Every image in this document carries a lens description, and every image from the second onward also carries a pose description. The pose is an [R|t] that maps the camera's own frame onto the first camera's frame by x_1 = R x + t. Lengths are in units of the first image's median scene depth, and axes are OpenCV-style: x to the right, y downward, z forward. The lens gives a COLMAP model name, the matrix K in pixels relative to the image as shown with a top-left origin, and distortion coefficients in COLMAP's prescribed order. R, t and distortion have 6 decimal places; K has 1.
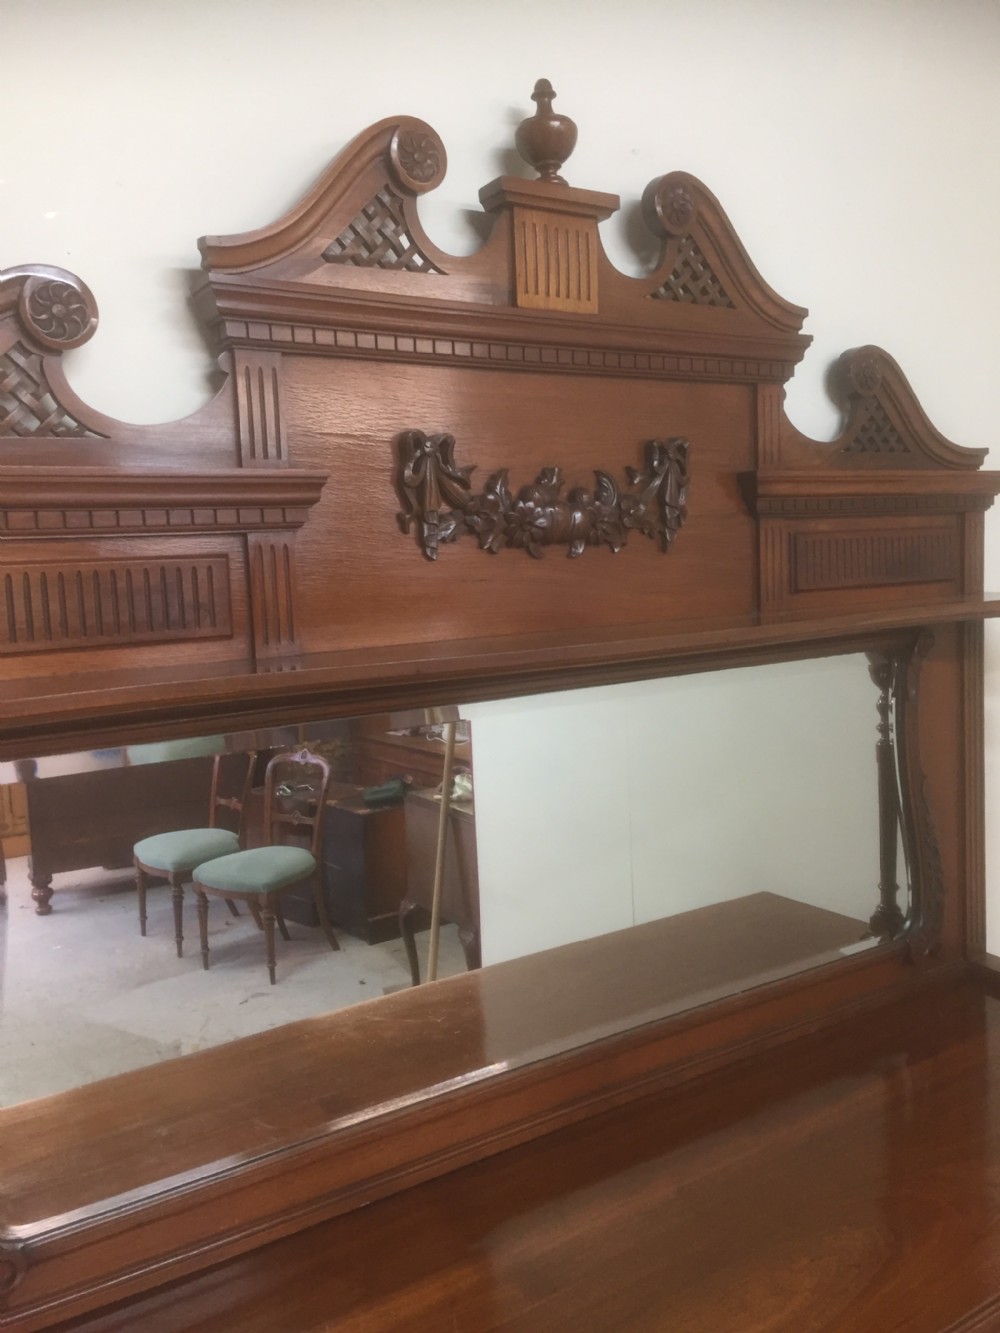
lens RADIAL K [[1137.2, 0, 498.2], [0, 1137.2, 653.4], [0, 0, 1]] dist [0.081050, -0.091637]
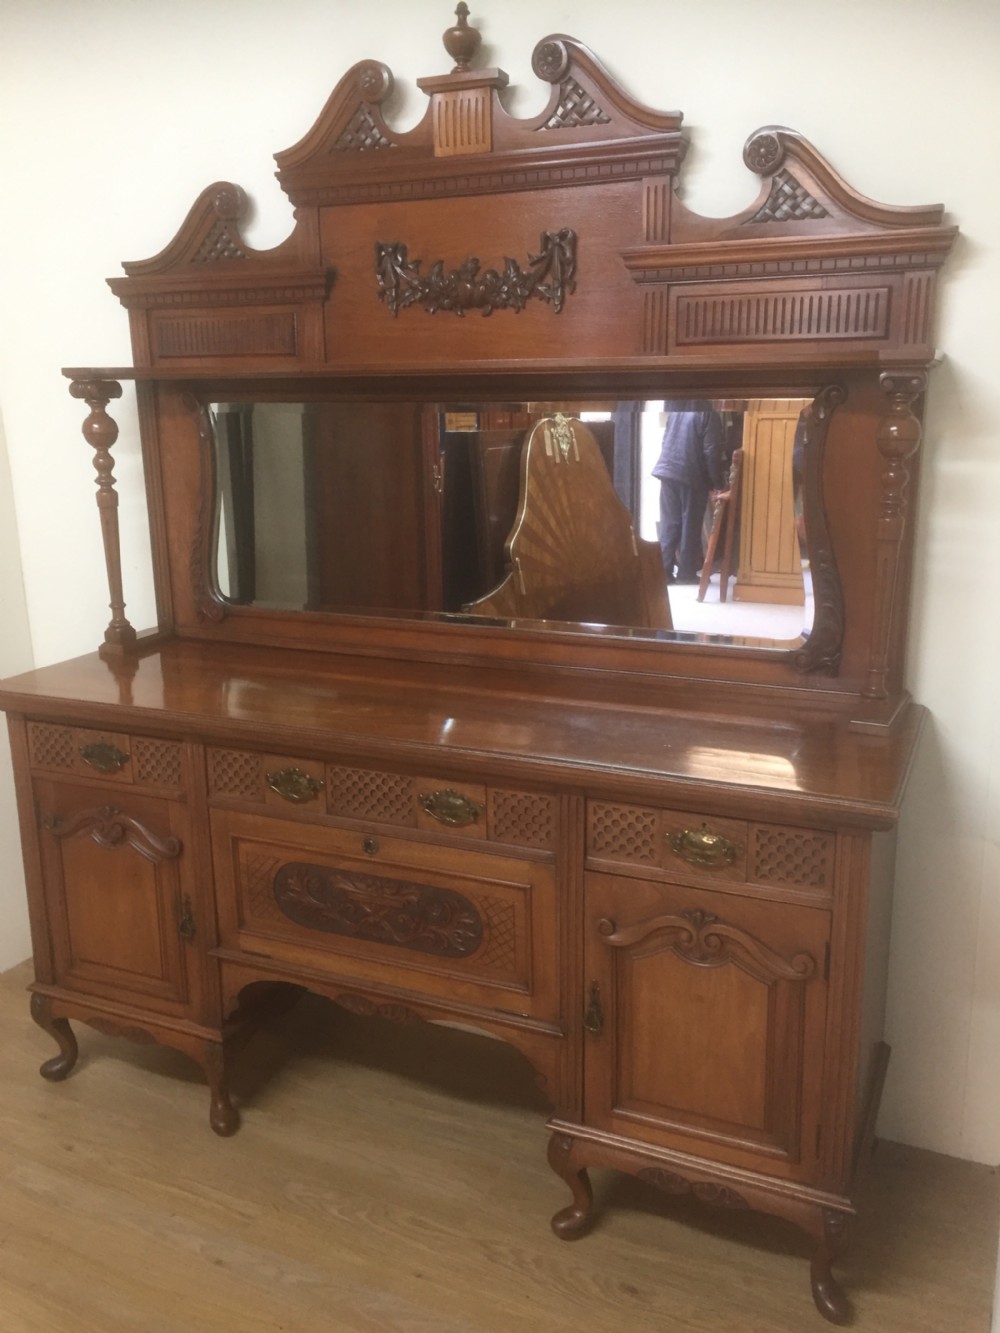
lens RADIAL K [[1137.2, 0, 499.8], [0, 1137.2, 654.9], [0, 0, 1]] dist [0.081050, -0.091637]
pose [[0.535650, 0.226047, -0.813623, 1.280211], [-0.087890, 0.973196, 0.212519, 0.030002], [0.839854, -0.042326, 0.541160, 0.114897]]
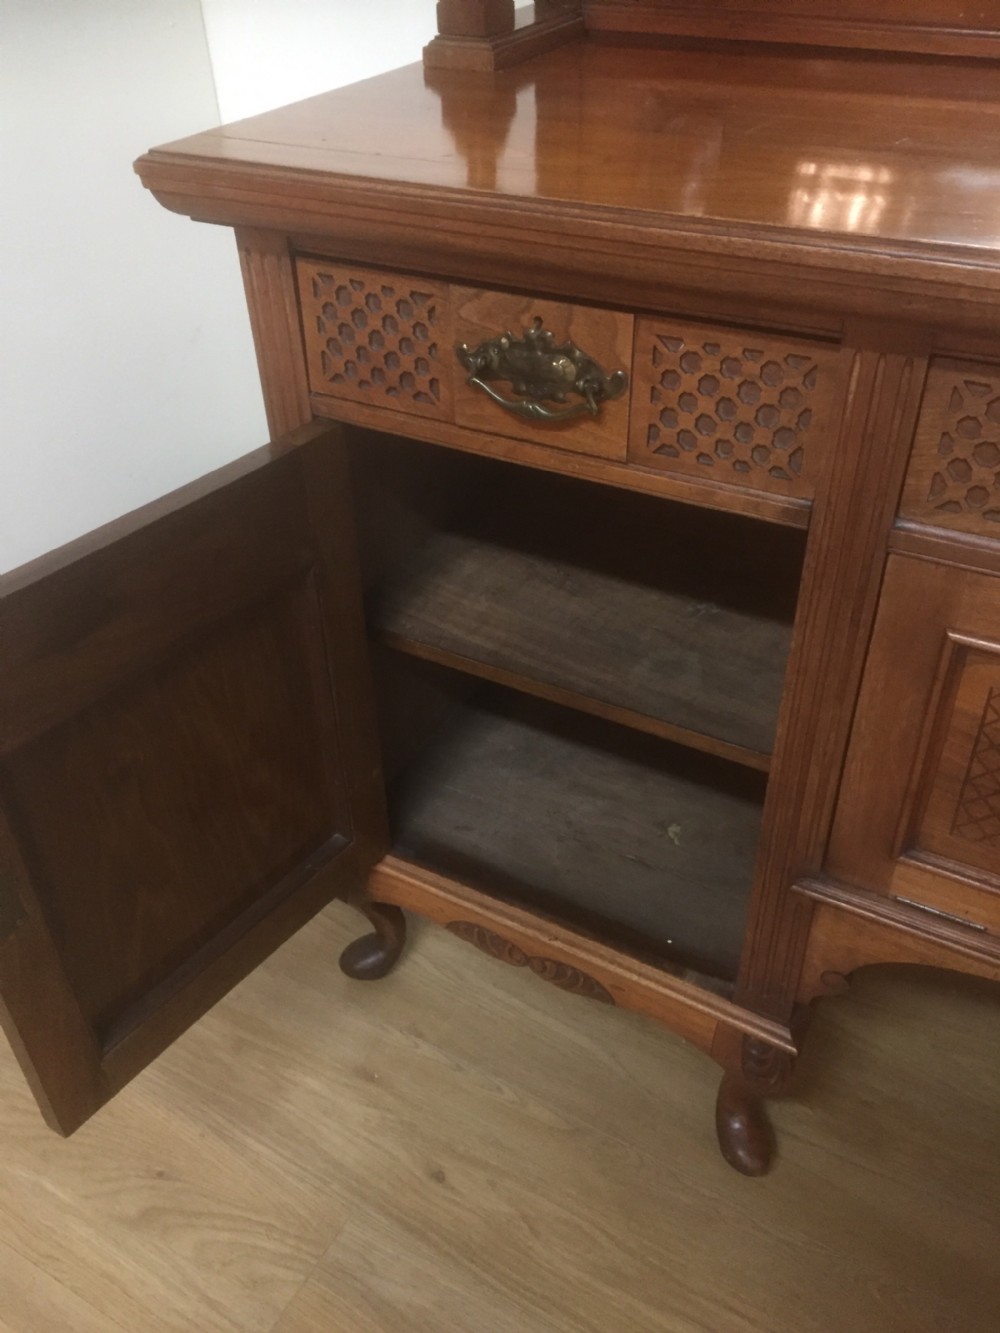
lens RADIAL K [[1137.2, 0, 501.9], [0, 1137.2, 648.8], [0, 0, 1]] dist [0.081050, -0.091637]
pose [[0.458889, 0.544684, -0.701955, 0.302399], [-0.078863, 0.811902, 0.578443, 0.307864], [0.884987, -0.210082, 0.415528, 0.226475]]
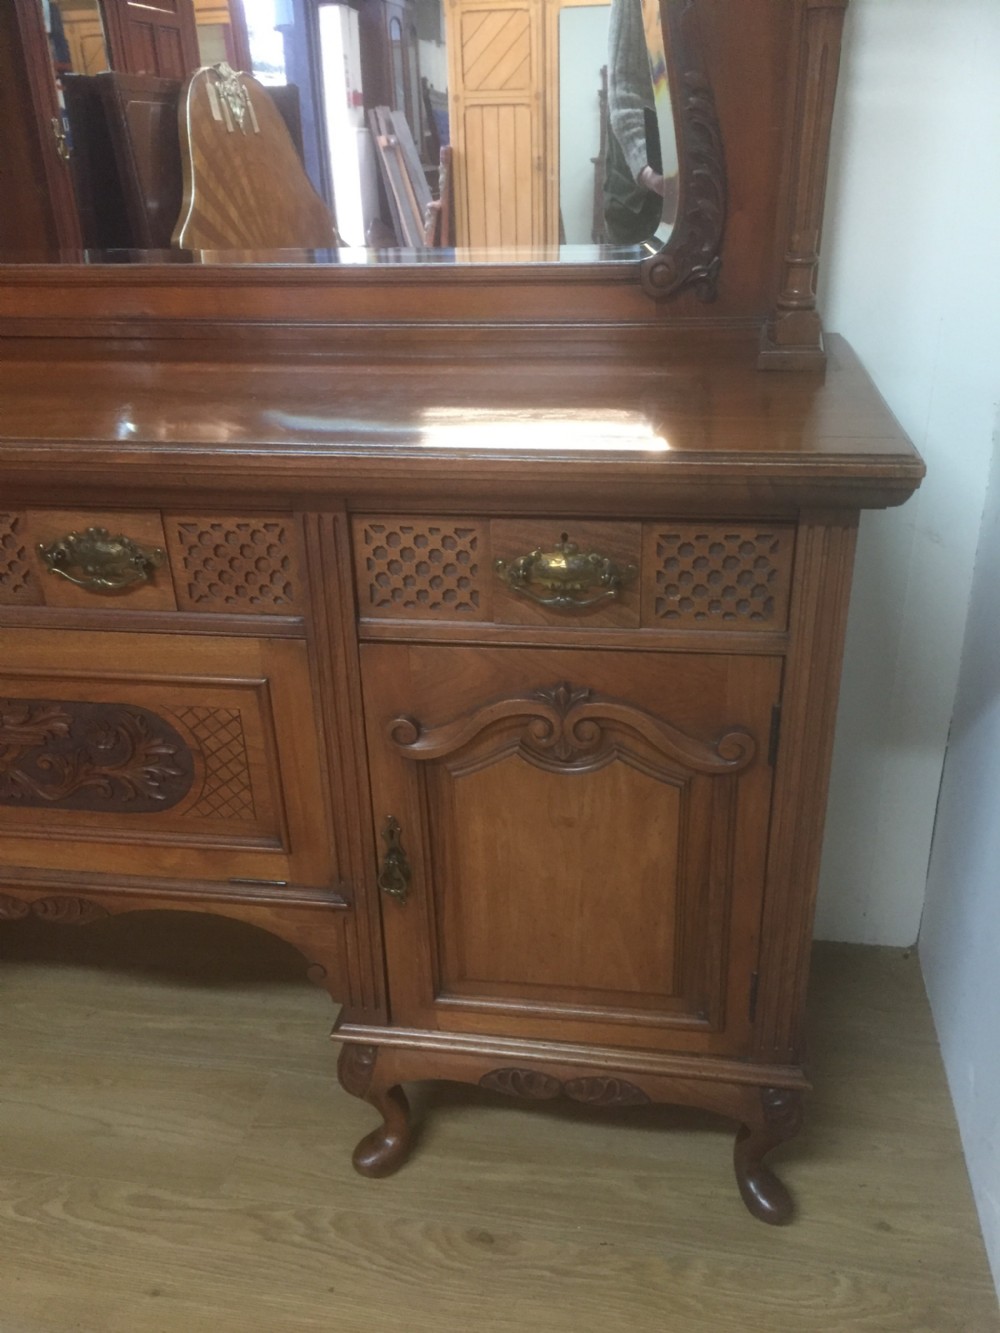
lens RADIAL K [[1137.2, 0, 505.5], [0, 1137.2, 661.6], [0, 0, 1]] dist [0.081050, -0.091637]
pose [[0.740058, 0.305571, -0.599116, 0.899188], [-0.067242, 0.919977, 0.386161, 0.229177], [0.669173, -0.245496, 0.701384, 0.392413]]
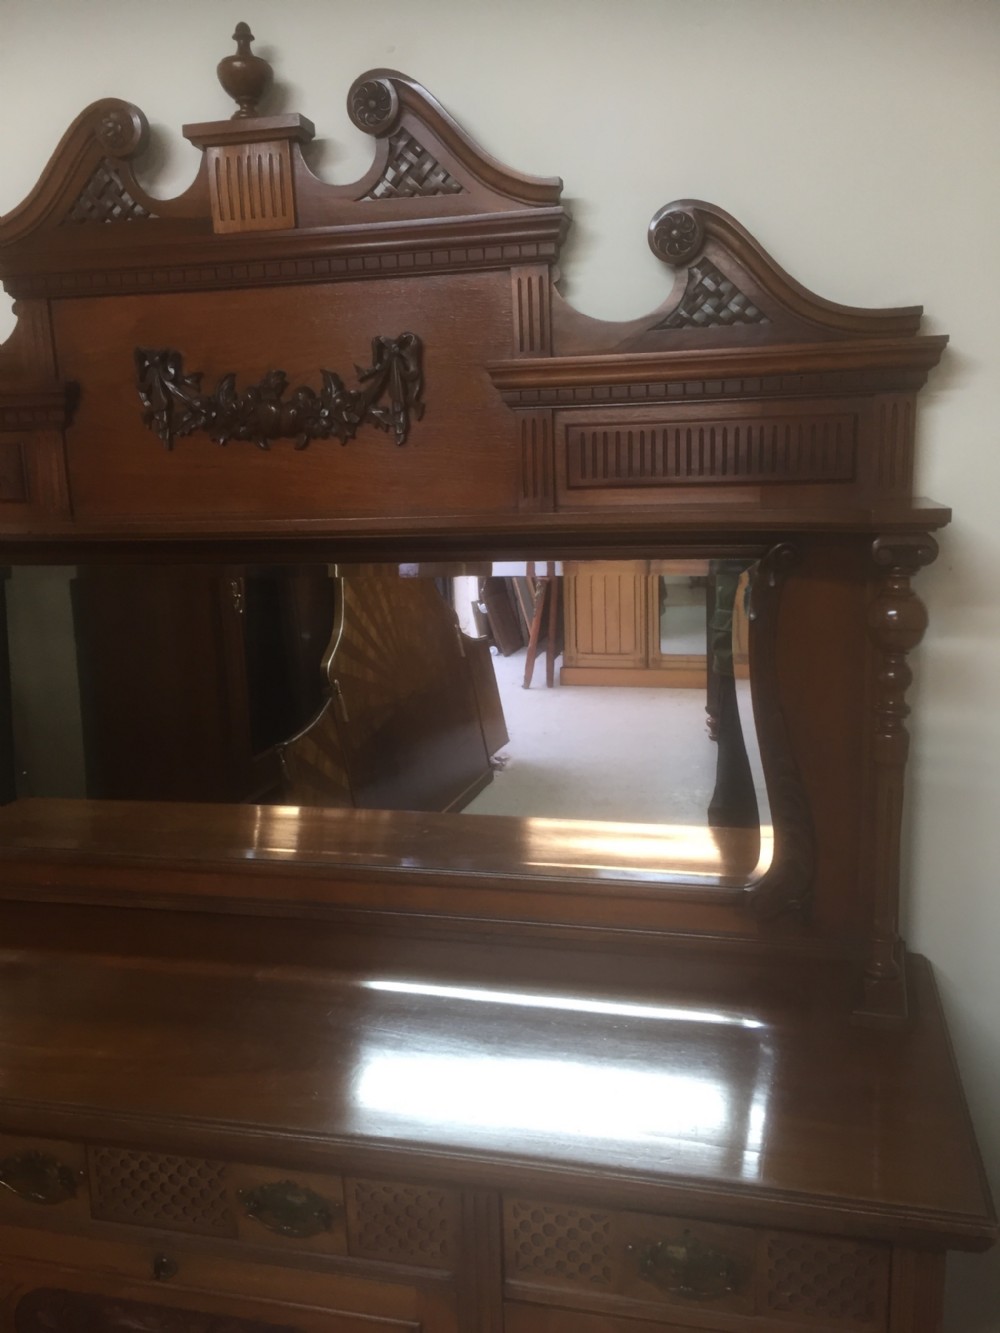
lens RADIAL K [[1137.2, 0, 503.7], [0, 1137.2, 654.4], [0, 0, 1]] dist [0.081050, -0.091637]
pose [[0.678186, 0.150719, -0.719269, 0.920000], [-0.061975, 0.986986, 0.148382, -0.054780], [0.732273, -0.056054, 0.678701, 0.309053]]
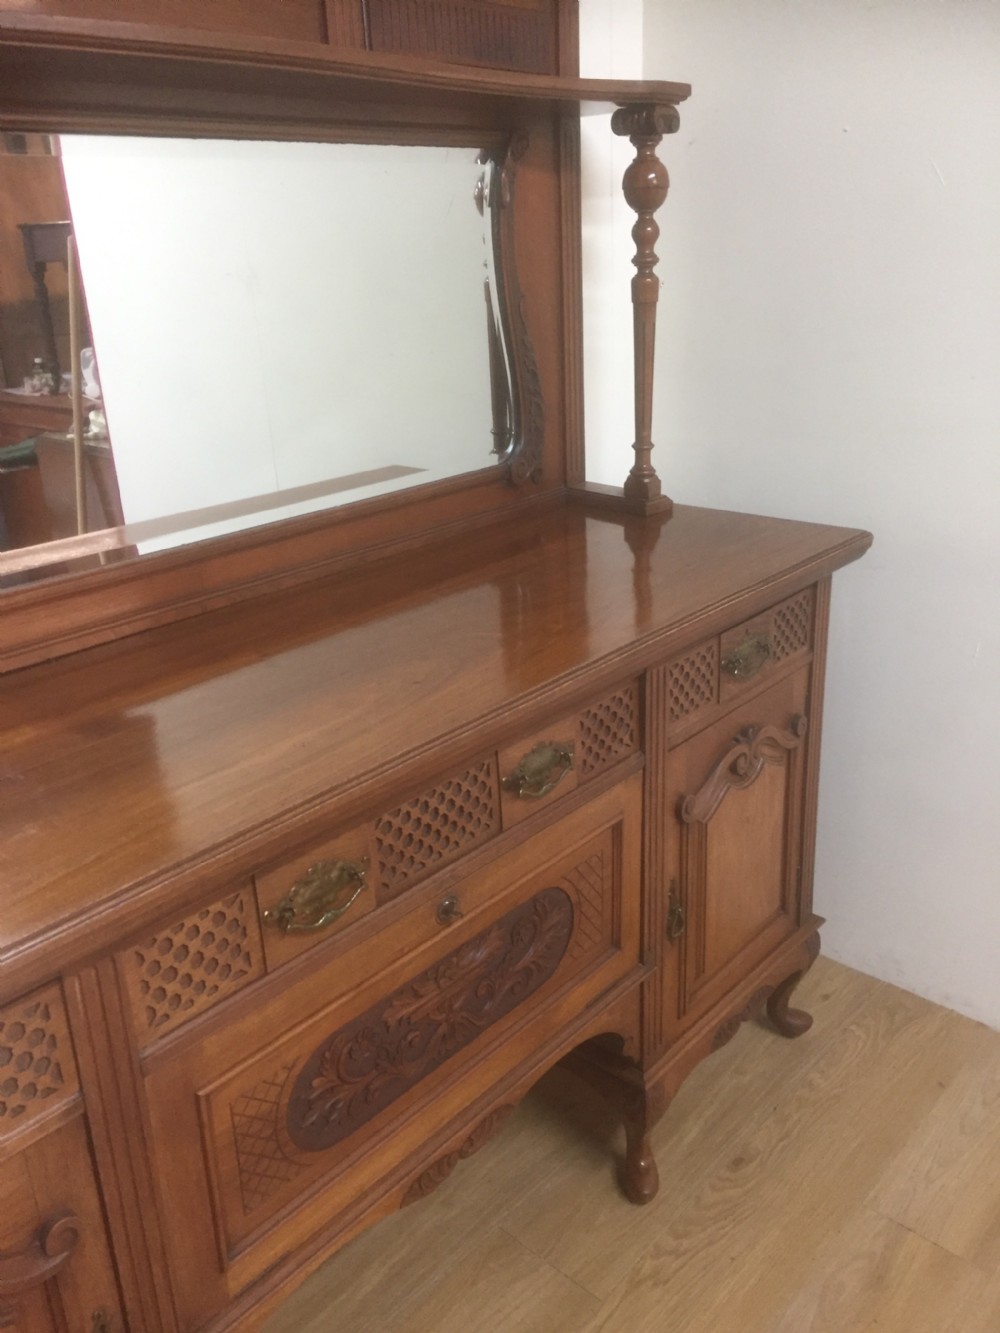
lens RADIAL K [[1137.2, 0, 502.8], [0, 1137.2, 654.1], [0, 0, 1]] dist [0.081050, -0.091637]
pose [[0.964624, -0.089187, 0.248086, 0.090712], [0.024354, 0.967160, 0.252999, 0.172156], [-0.262504, -0.238006, 0.935118, 0.009093]]
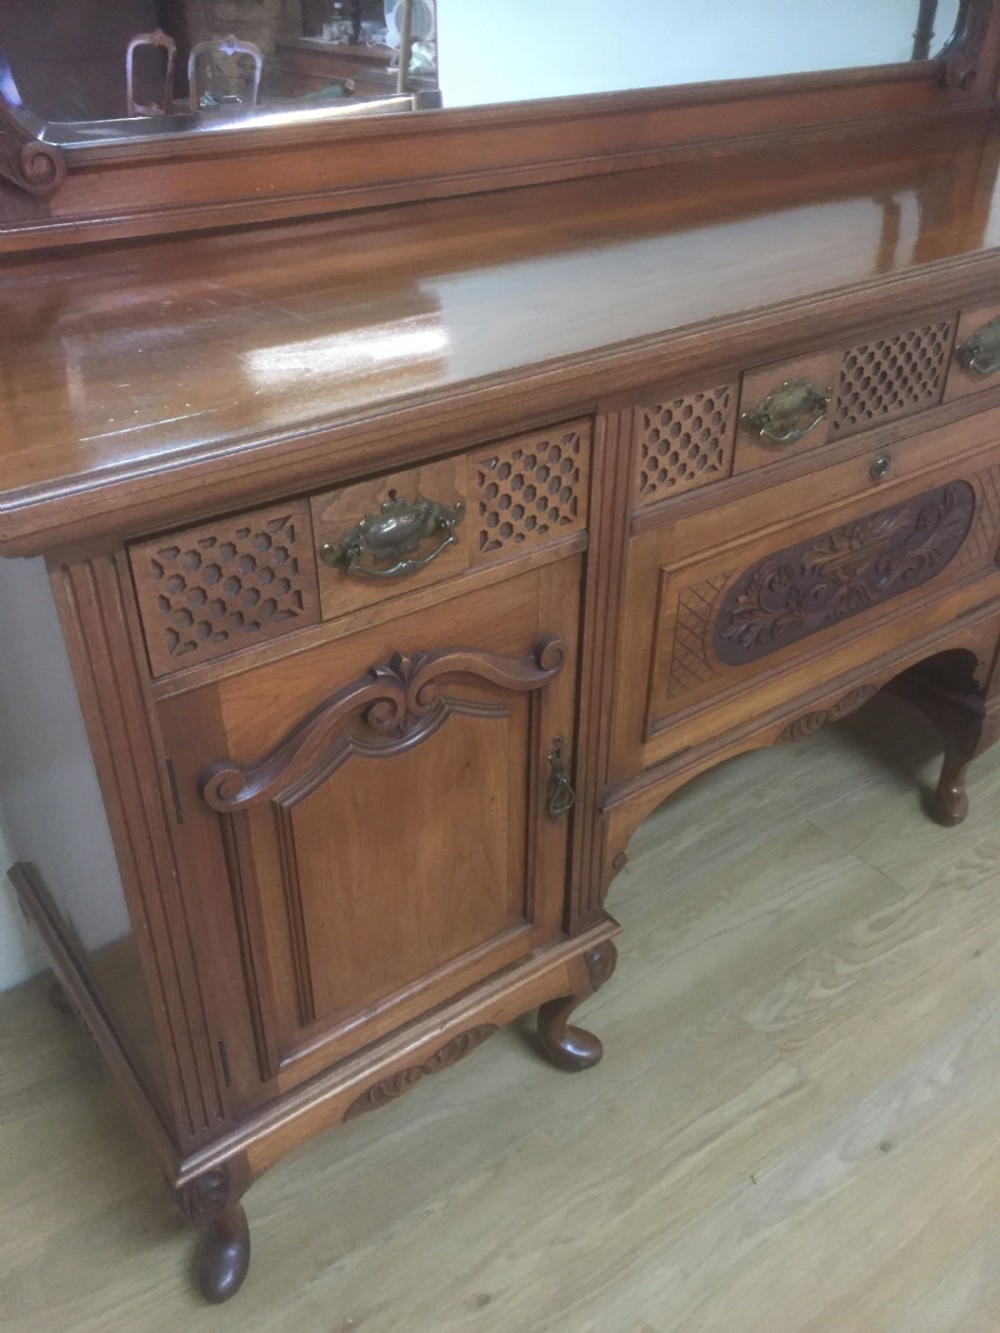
lens RADIAL K [[1137.2, 0, 501.8], [0, 1137.2, 661.0], [0, 0, 1]] dist [0.081050, -0.091637]
pose [[0.997524, 0.005478, 0.070115, -0.072670], [-0.037101, 0.887942, 0.458457, 0.294853], [-0.059747, -0.459923, 0.885946, -0.037267]]
